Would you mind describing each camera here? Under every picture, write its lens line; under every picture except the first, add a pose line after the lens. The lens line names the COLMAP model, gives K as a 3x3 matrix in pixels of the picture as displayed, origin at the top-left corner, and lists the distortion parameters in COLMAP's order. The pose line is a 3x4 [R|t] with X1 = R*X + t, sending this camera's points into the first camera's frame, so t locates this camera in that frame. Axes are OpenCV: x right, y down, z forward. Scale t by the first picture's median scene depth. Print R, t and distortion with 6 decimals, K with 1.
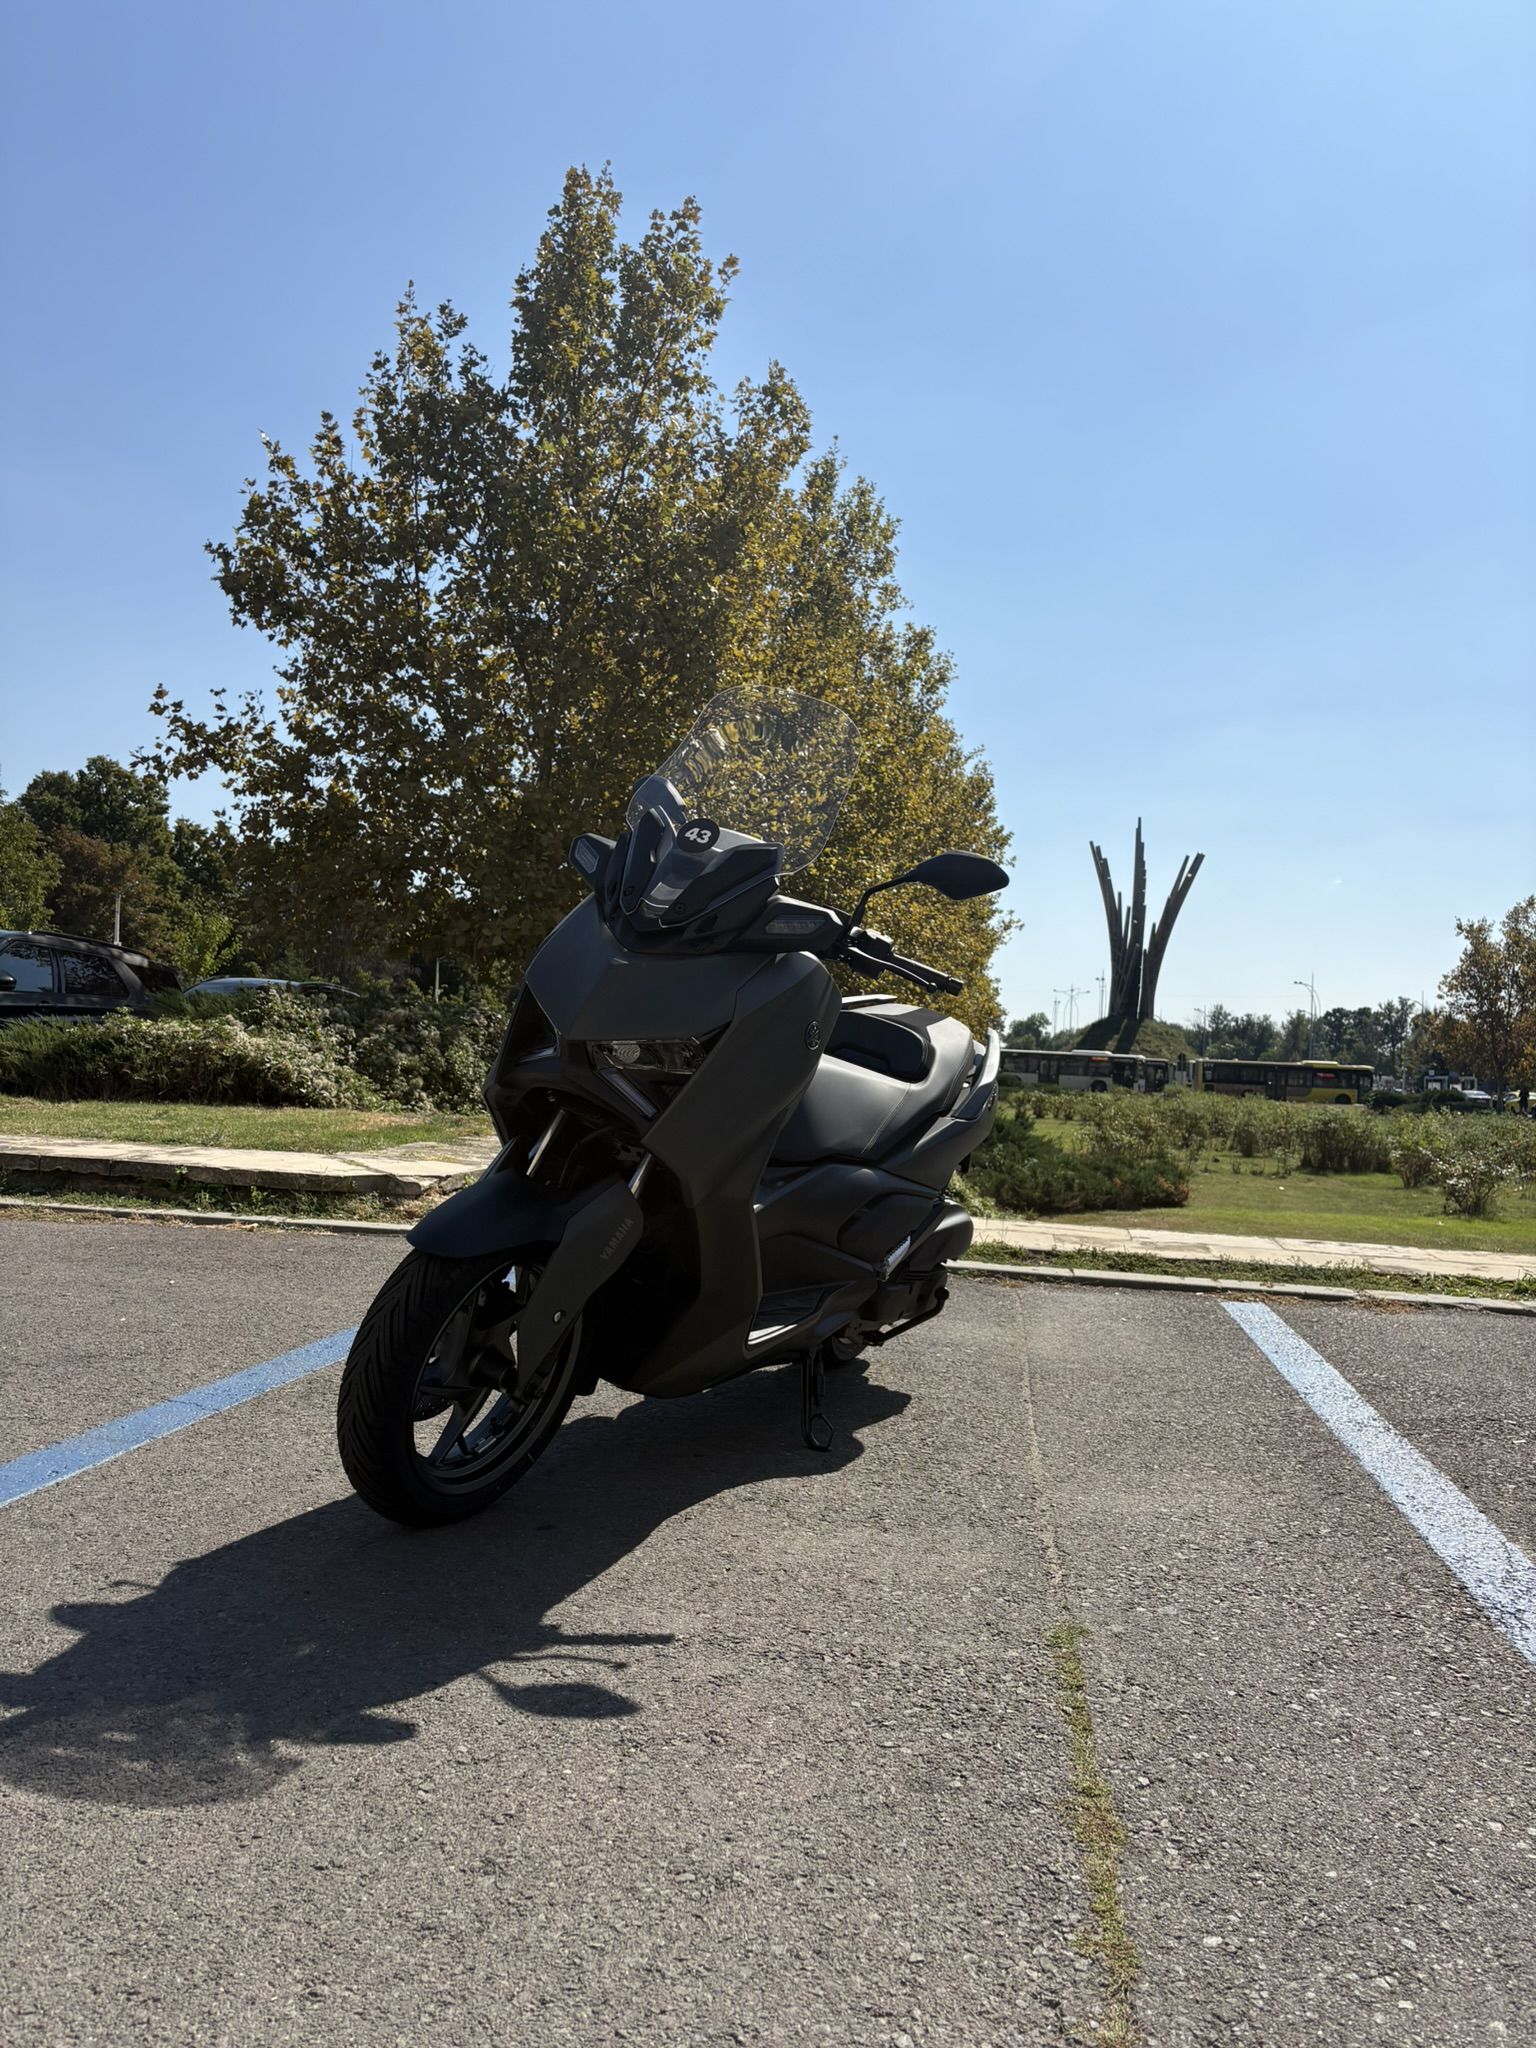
lens RADIAL K [[1622.6, 0, 753.5], [0, 1622.6, 991.7], [0, 0, 1]] dist [0.056715, -0.134099]
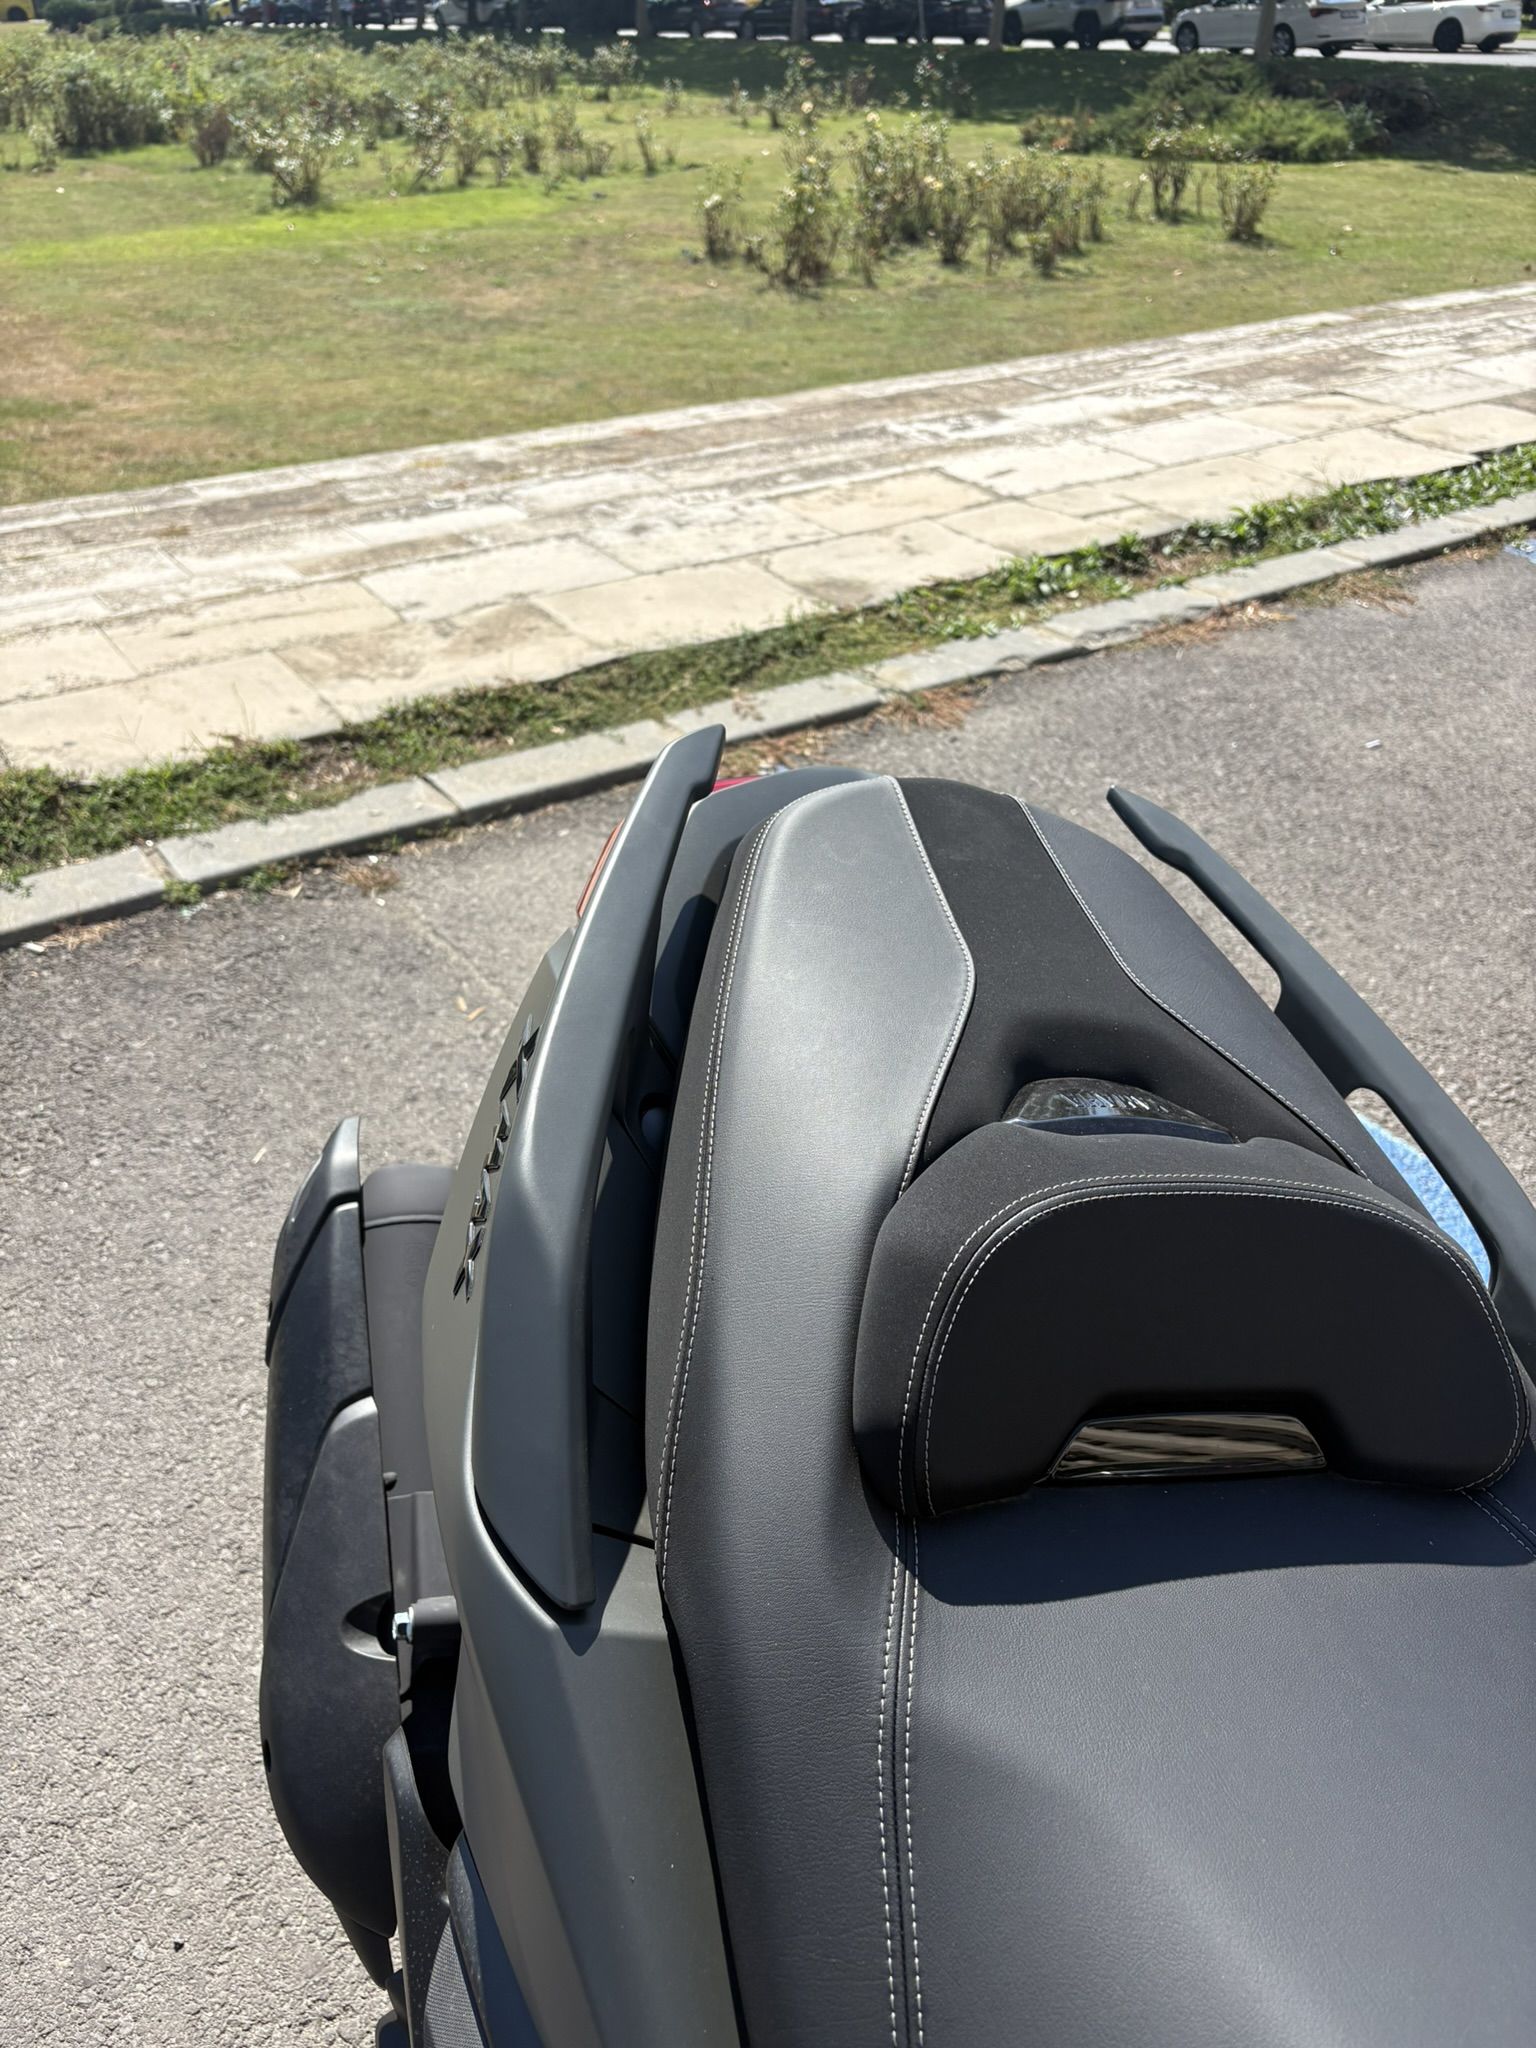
lens RADIAL K [[1591.2, 0, 773.9], [0, 1591.2, 1020.9], [0, 0, 1]] dist [0.034058, -0.043152]
pose [[0.728031, -0.417594, 0.543678, -0.008348], [0.009911, 0.799389, 0.600732, -0.020720], [-0.685472, -0.431963, 0.586119, 0.181747]]
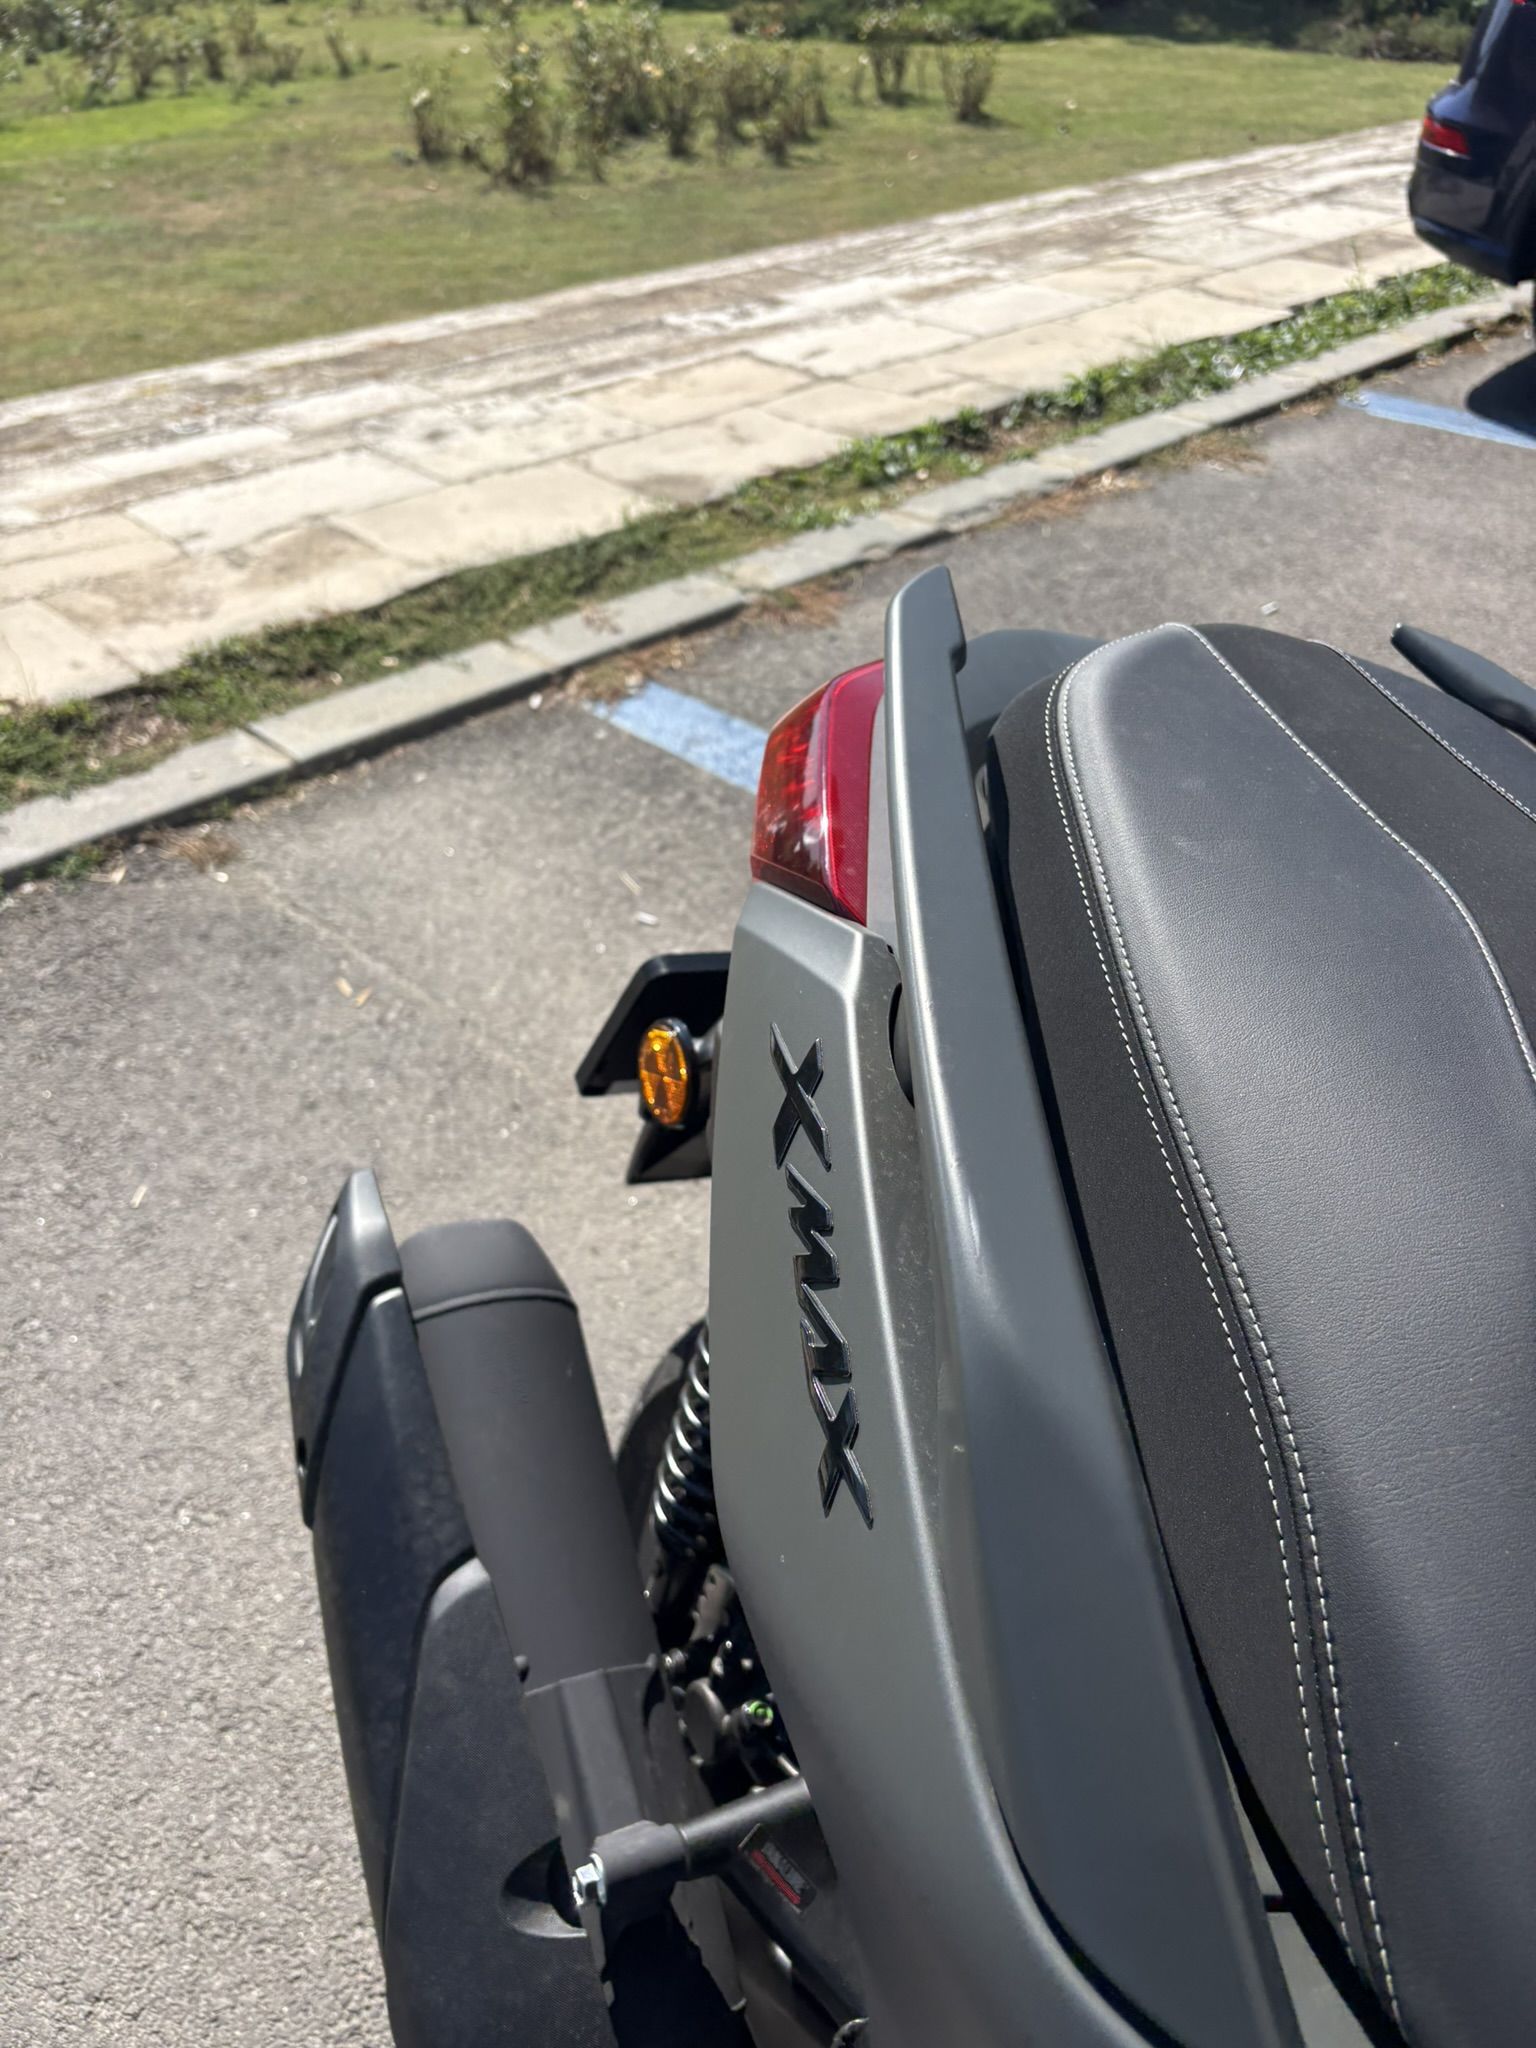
lens RADIAL K [[1613.7, 0, 771.5], [0, 1613.7, 1001.5], [0, 0, 1]] dist [0.012440, -0.008985]
pose [[0.603431, -0.507357, 0.615190, -0.007636], [0.013302, 0.777778, 0.628398, -0.014143], [-0.797304, -0.371012, 0.476084, 0.197111]]
